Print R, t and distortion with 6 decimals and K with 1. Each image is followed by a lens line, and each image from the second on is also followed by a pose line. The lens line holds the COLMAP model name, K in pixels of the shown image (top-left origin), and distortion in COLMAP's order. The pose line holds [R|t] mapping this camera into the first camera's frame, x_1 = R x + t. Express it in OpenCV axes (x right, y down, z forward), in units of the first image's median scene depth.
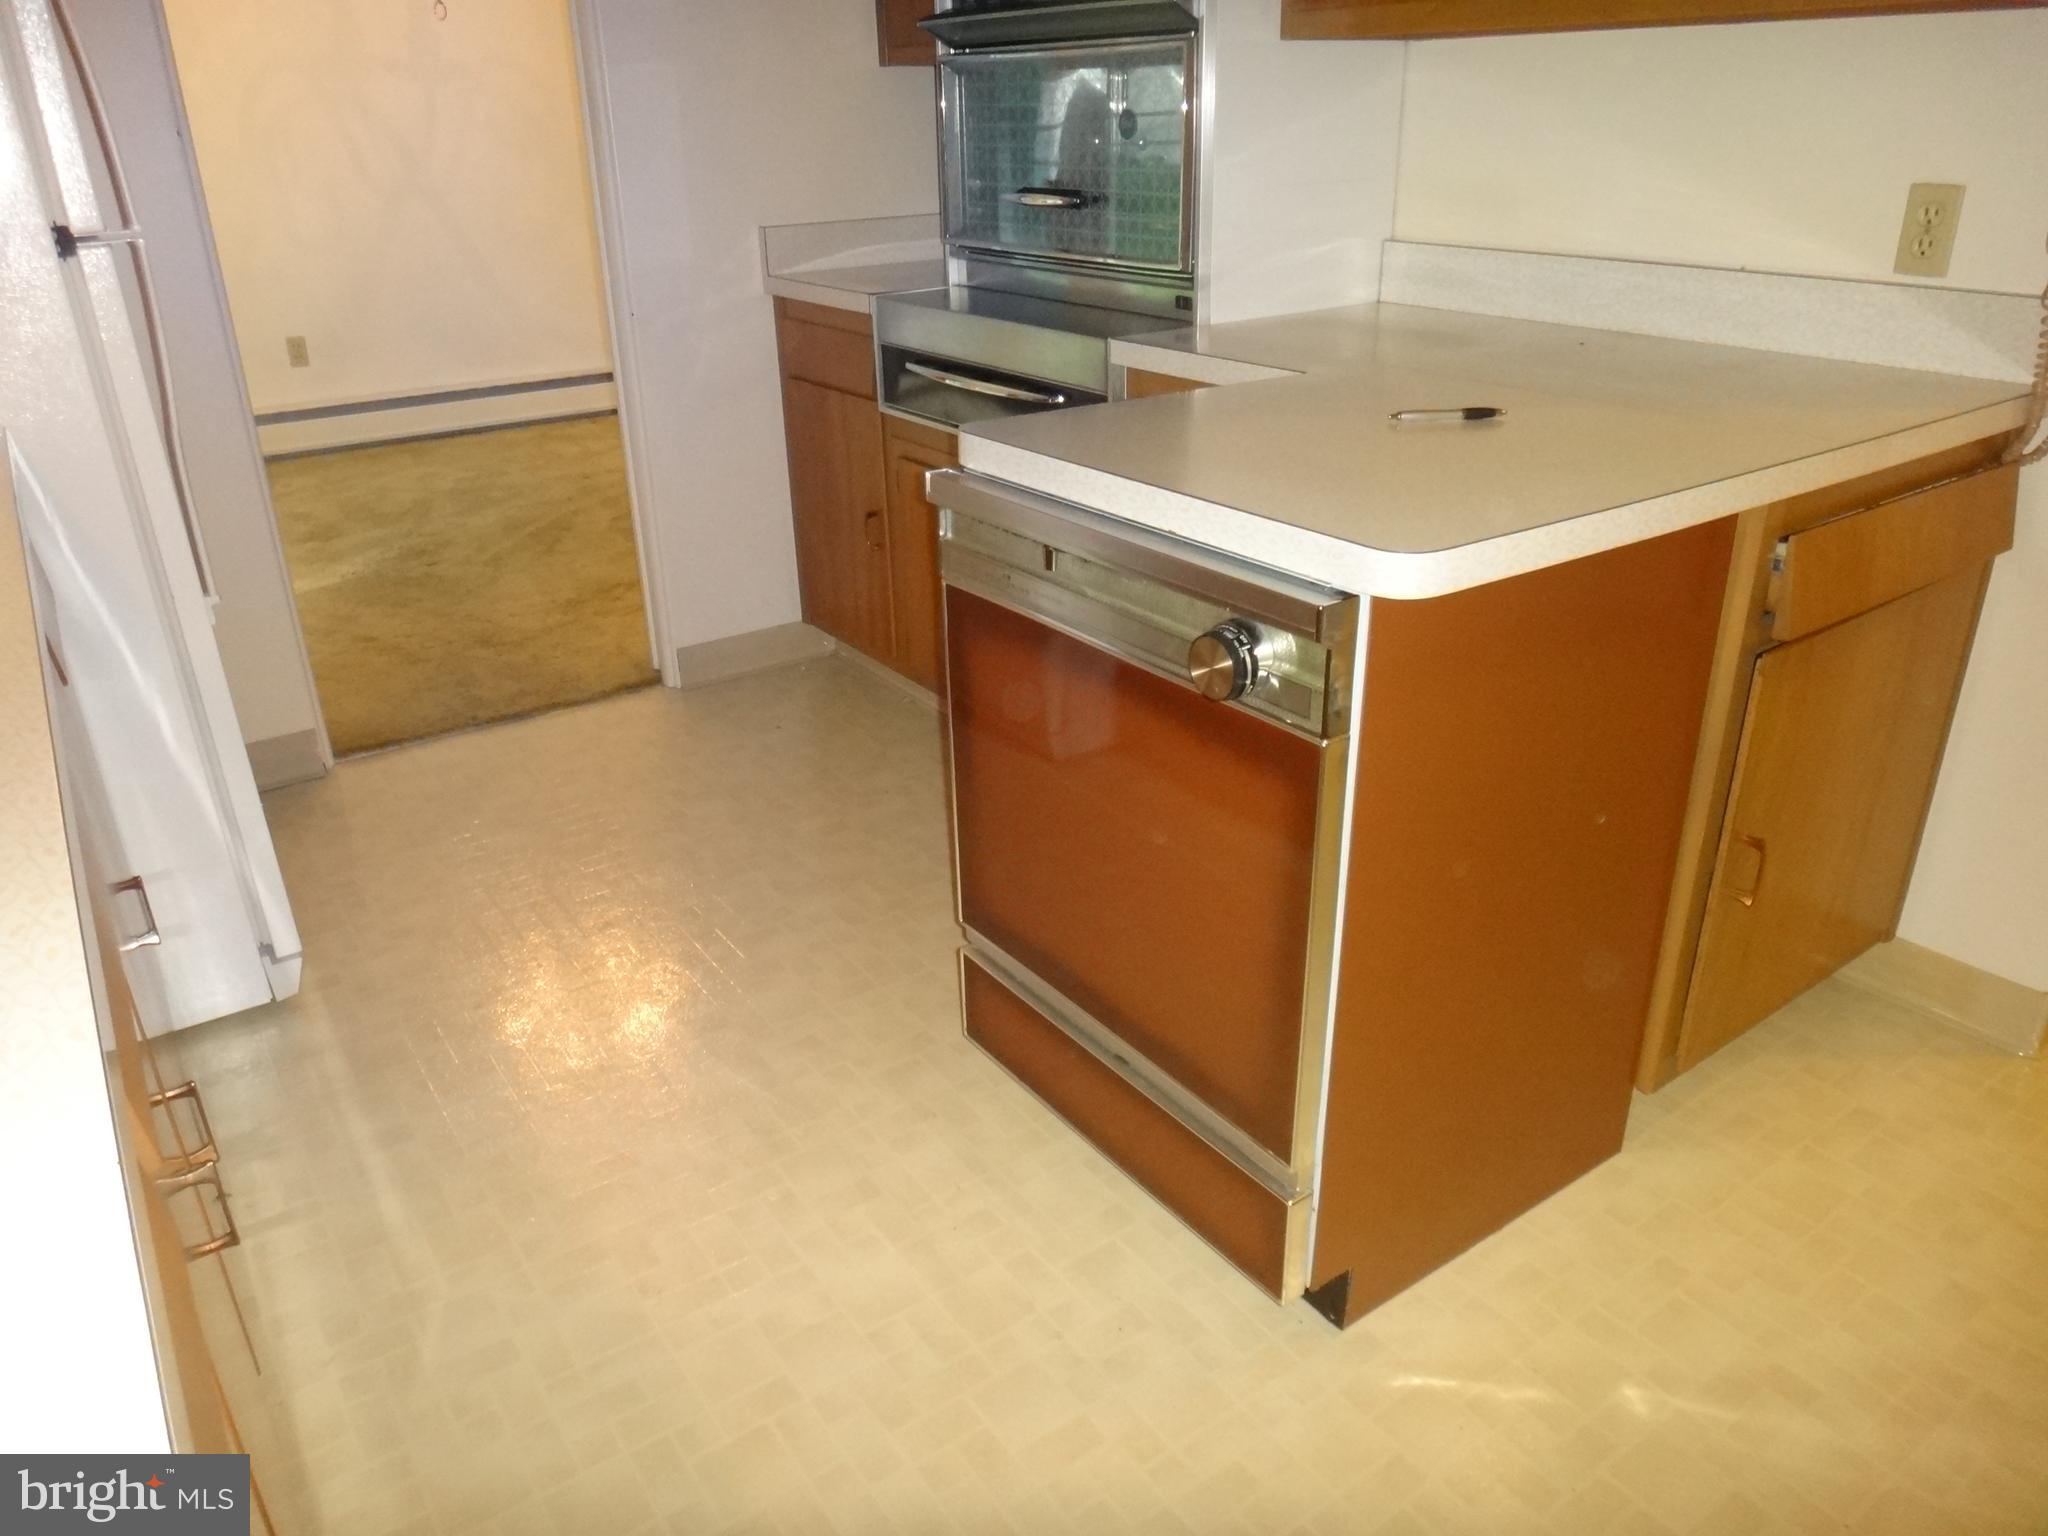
lens RADIAL K [[1446.4, 0, 990.7], [0, 1446.4, 768.1], [0, 0, 1]] dist [-0.029633, 0.000246]
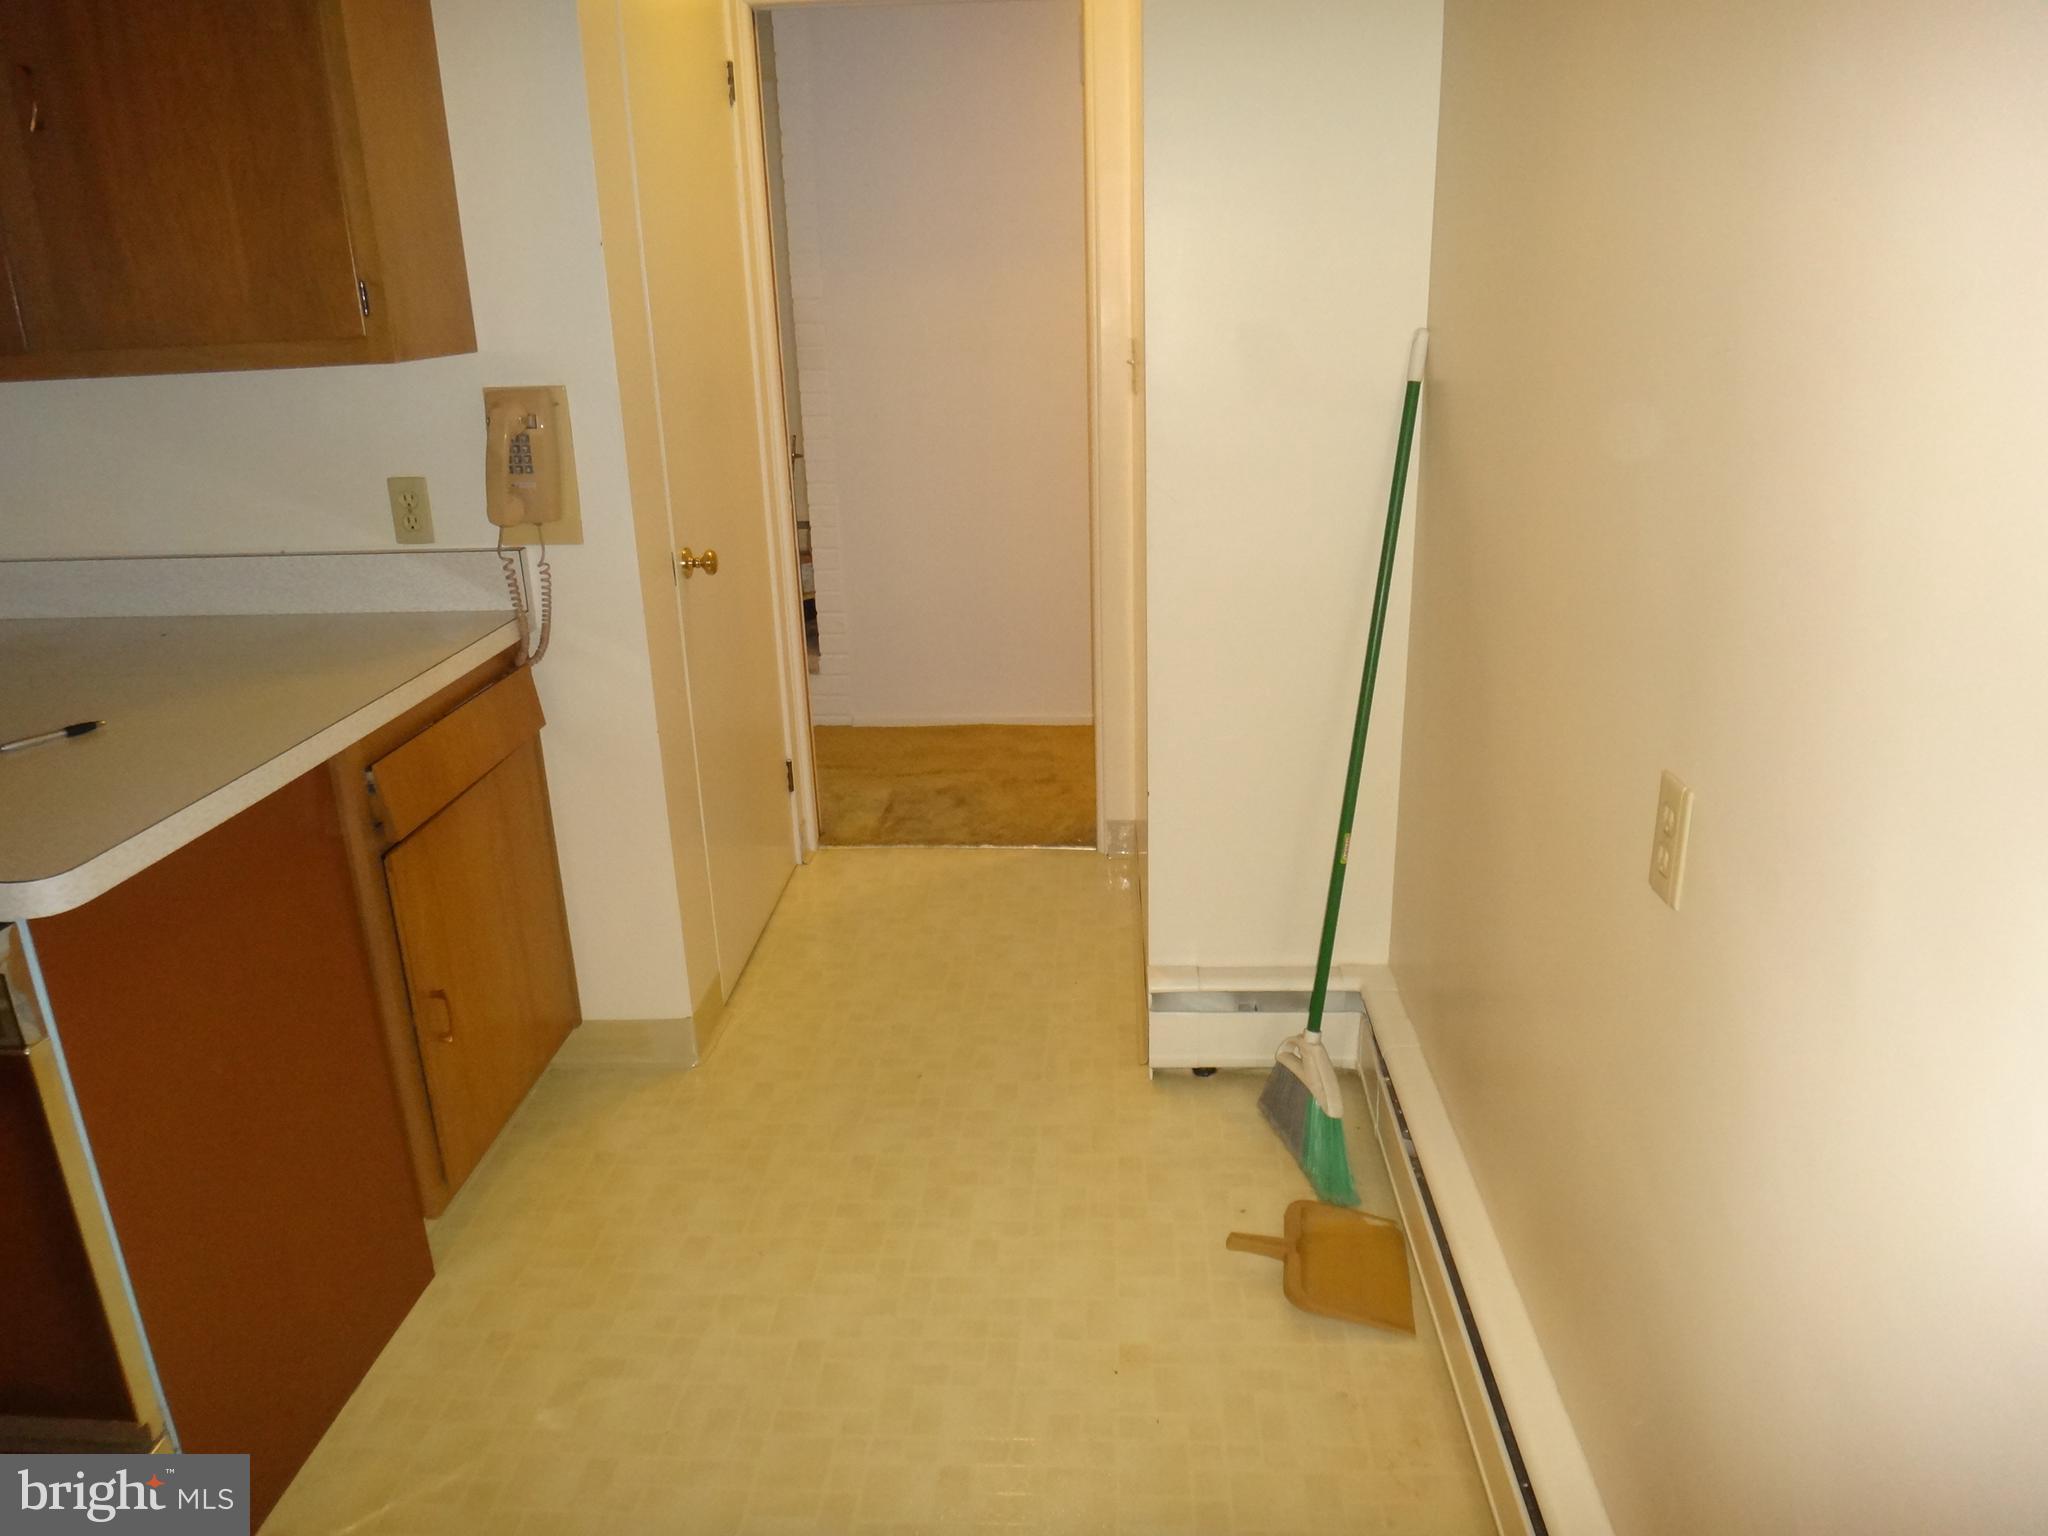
lens RADIAL K [[1404.7, 0, 1024.0], [0, 1404.7, 768.0], [0, 0, 1]] dist [-0.034883, -0.001943]
pose [[0.604760, -0.239797, 0.759449, -0.040105], [0.338974, 0.940408, 0.027005, 0.005794], [-0.720668, 0.241102, 0.650006, -0.208042]]
